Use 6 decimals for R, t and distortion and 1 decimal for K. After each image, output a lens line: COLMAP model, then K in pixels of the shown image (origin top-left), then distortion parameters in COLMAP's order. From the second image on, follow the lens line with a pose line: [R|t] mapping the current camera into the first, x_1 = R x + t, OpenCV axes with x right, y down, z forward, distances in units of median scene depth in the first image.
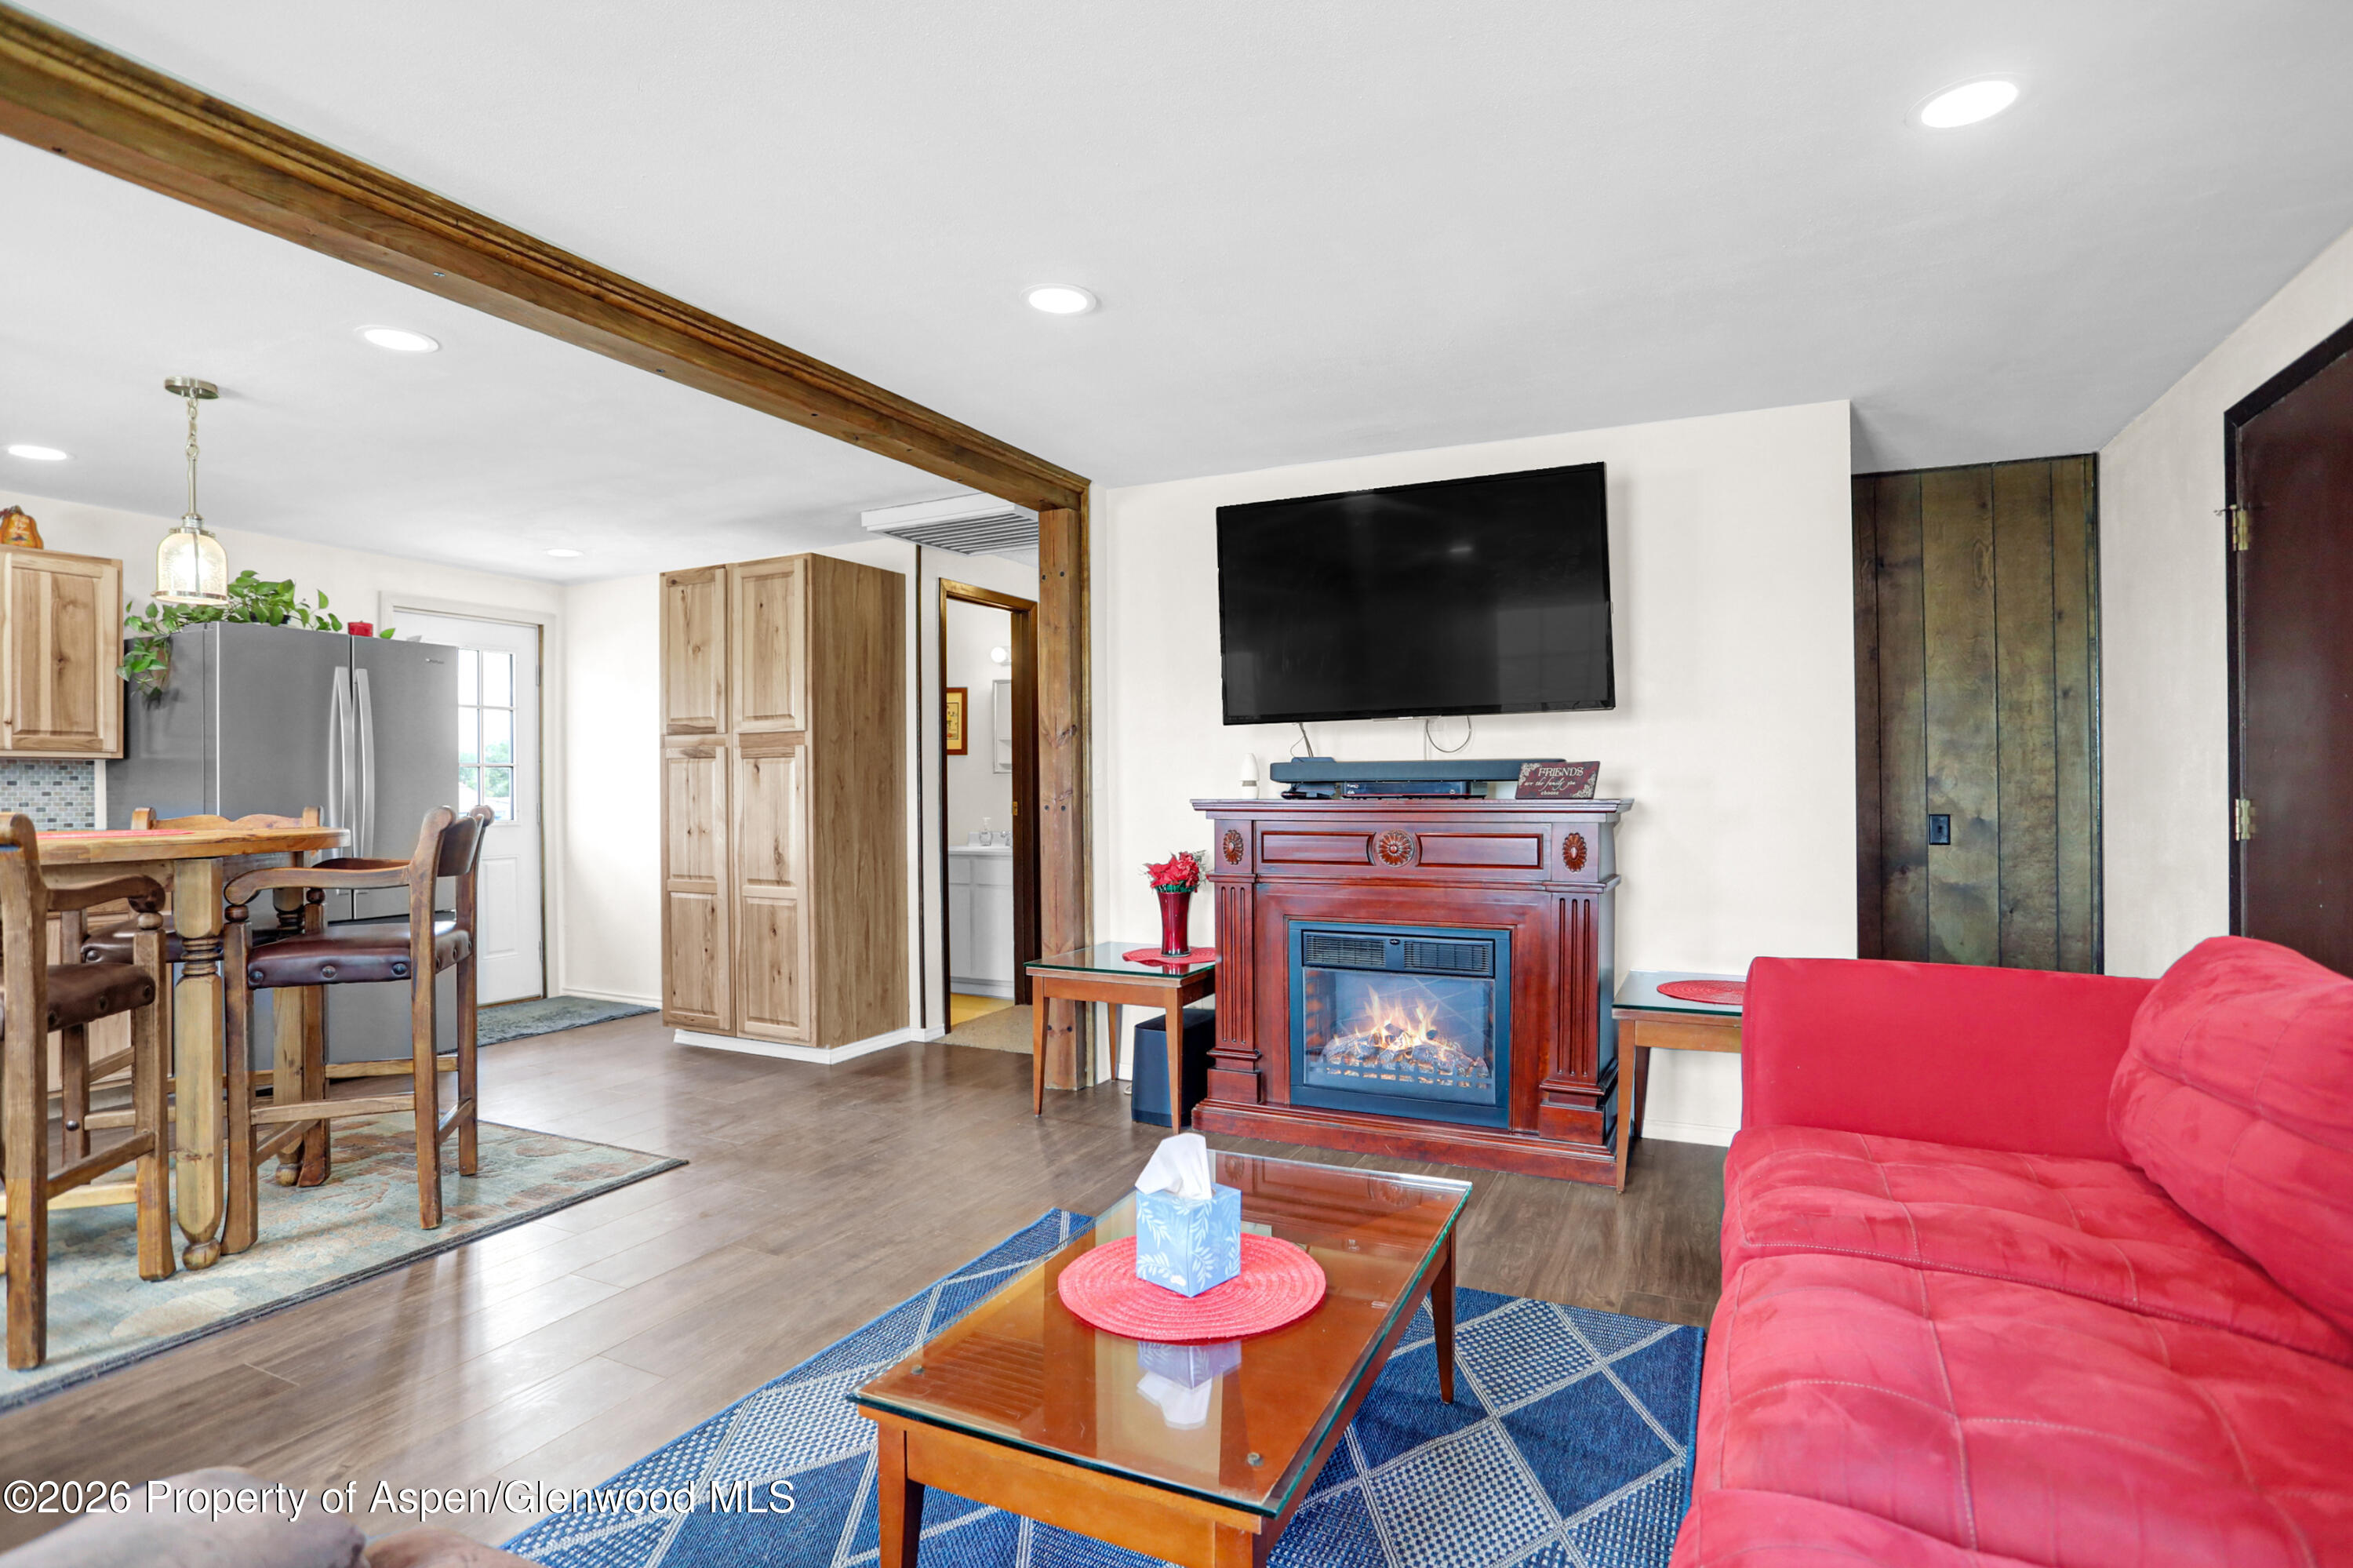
lens RADIAL K [[1162.1, 0, 1181.0], [0, 1162.1, 786.6], [0, 0, 1]] dist [-0.077005, 0.030535]
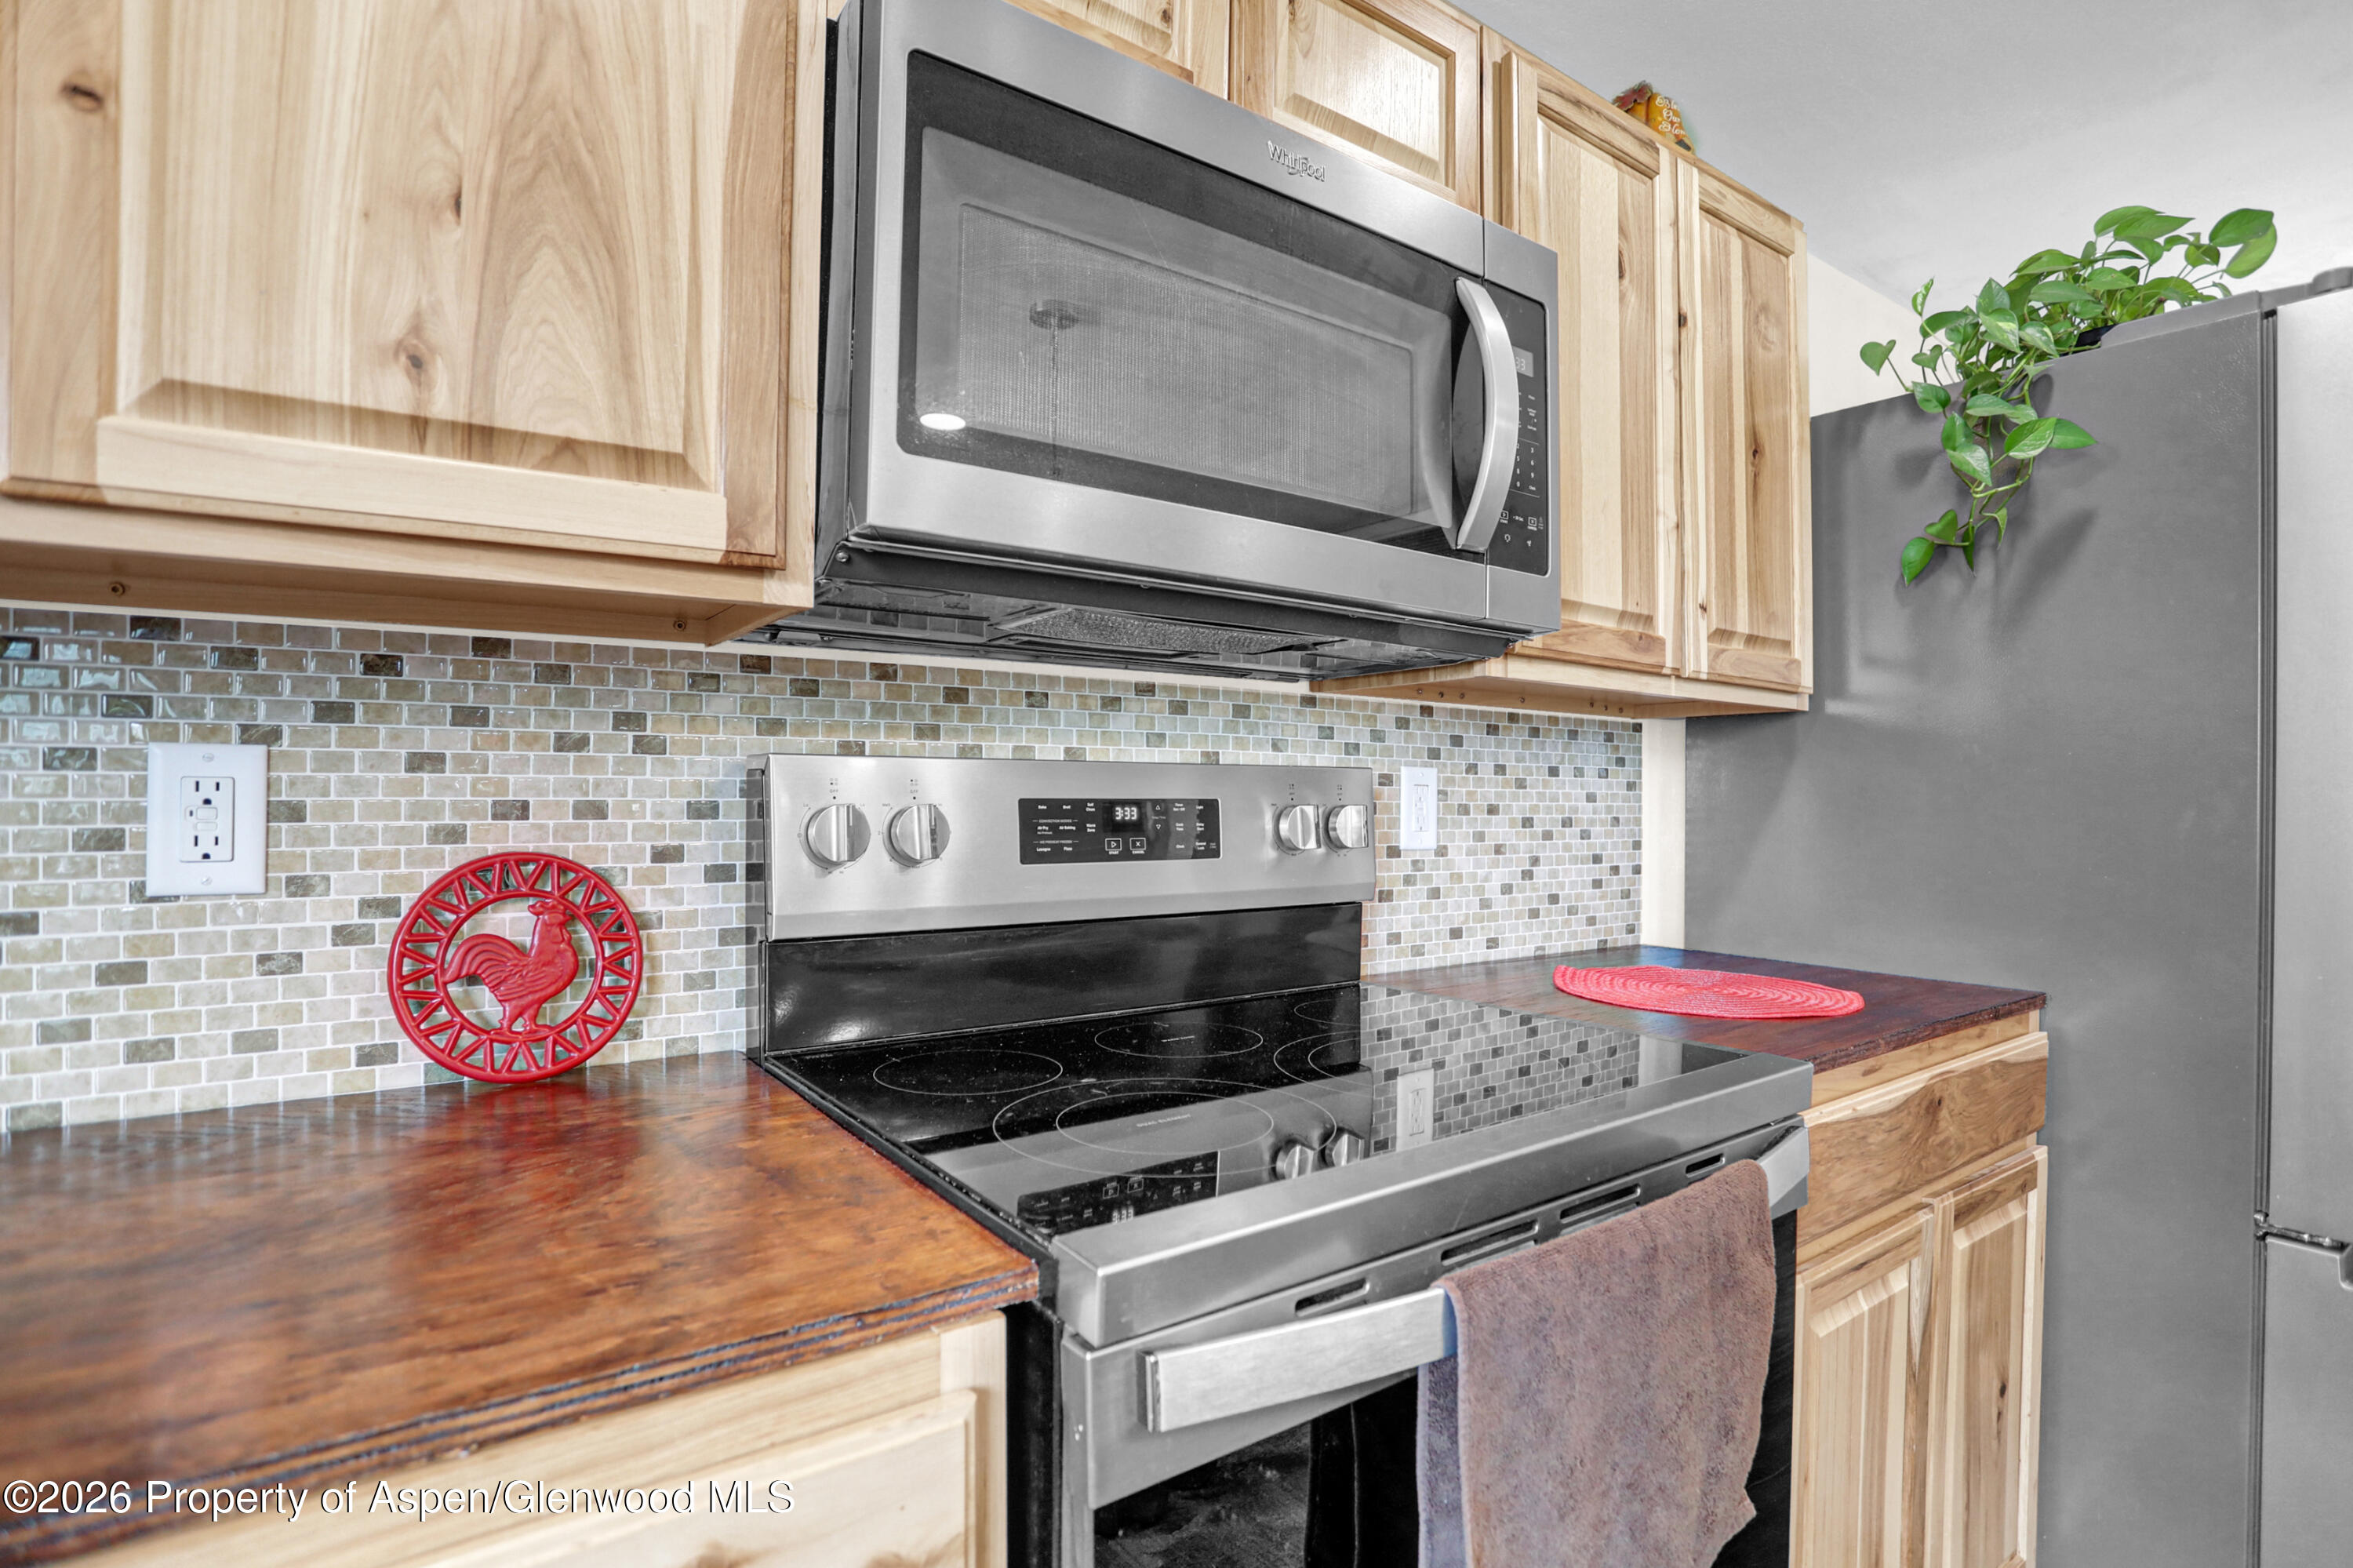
lens RADIAL K [[1162.1, 0, 1181.0], [0, 1162.1, 786.6], [0, 0, 1]] dist [-0.077005, 0.030535]
pose [[0.865499, 0.008790, -0.500833, -1.000845], [-0.013822, 0.999884, -0.006336, 0.007185], [0.500719, 0.012406, 0.865521, 0.569203]]
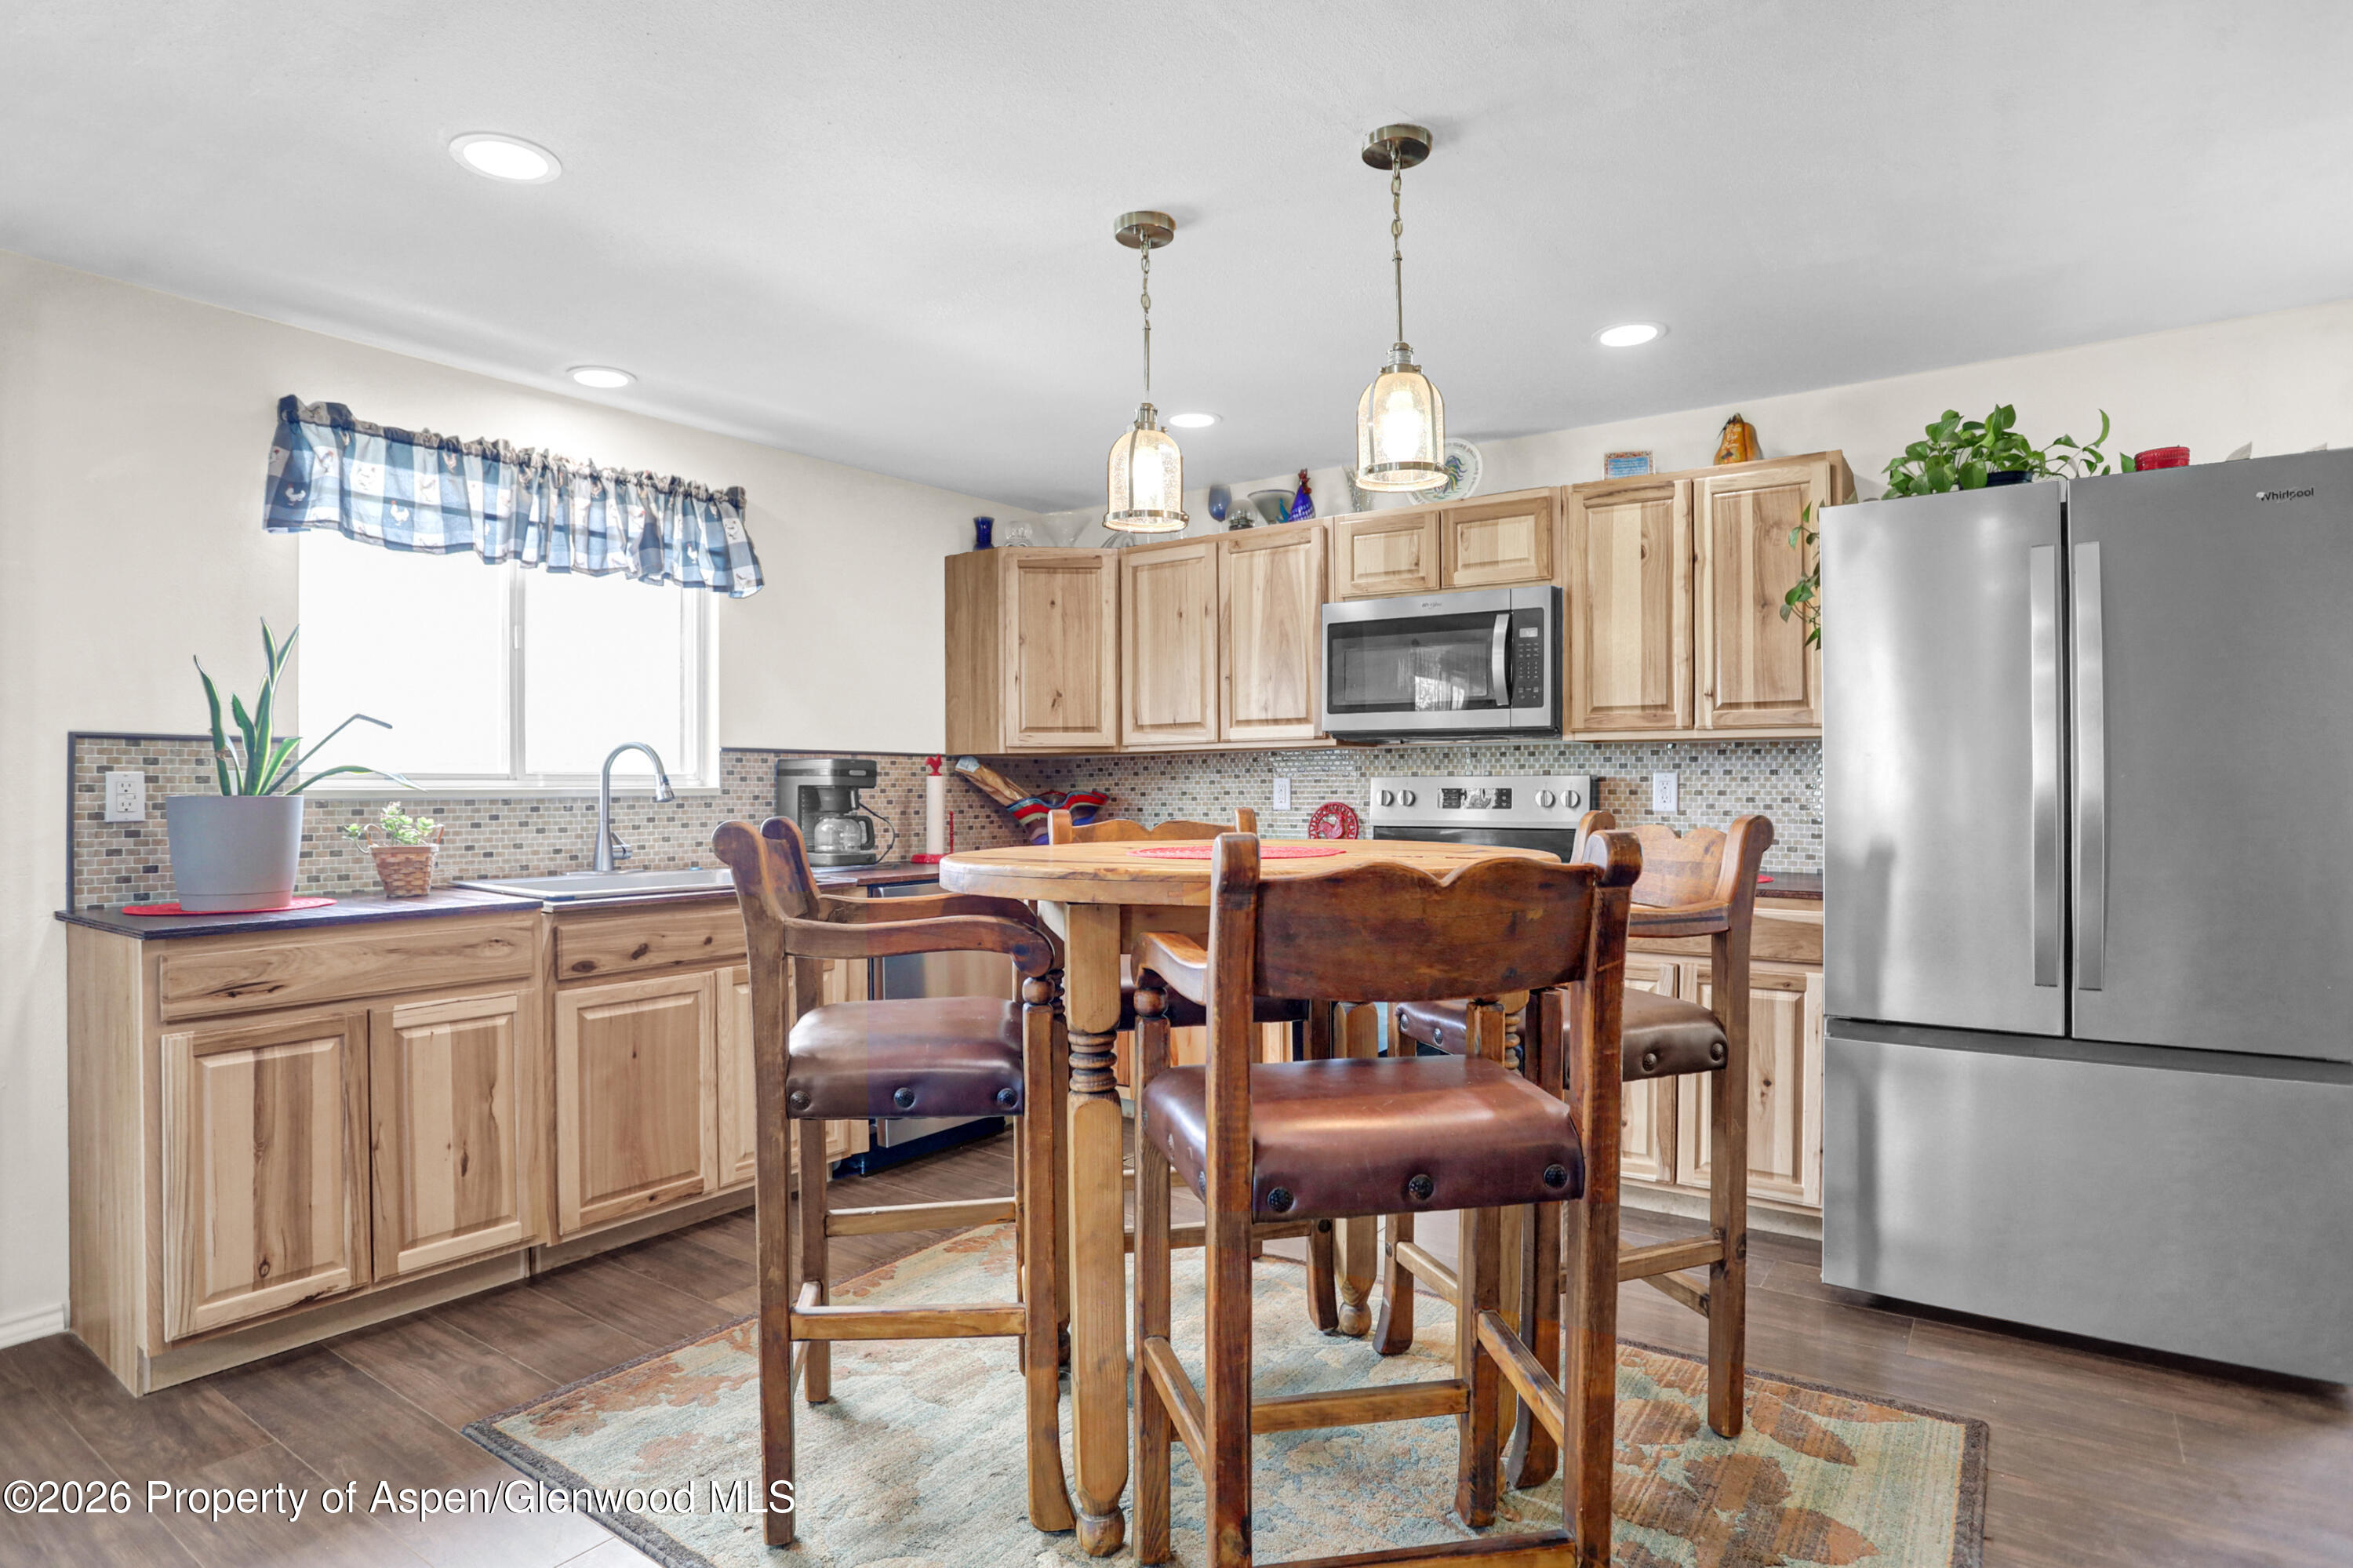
lens RADIAL K [[1241.0, 0, 1169.1], [0, 1241.0, 794.3], [0, 0, 1]] dist [-0.053465, 0.000876]
pose [[-0.191038, 0.016413, -0.981445, -0.141558], [0.002742, 0.999865, 0.016187, -0.003321], [0.981579, 0.000401, -0.191057, 0.779358]]
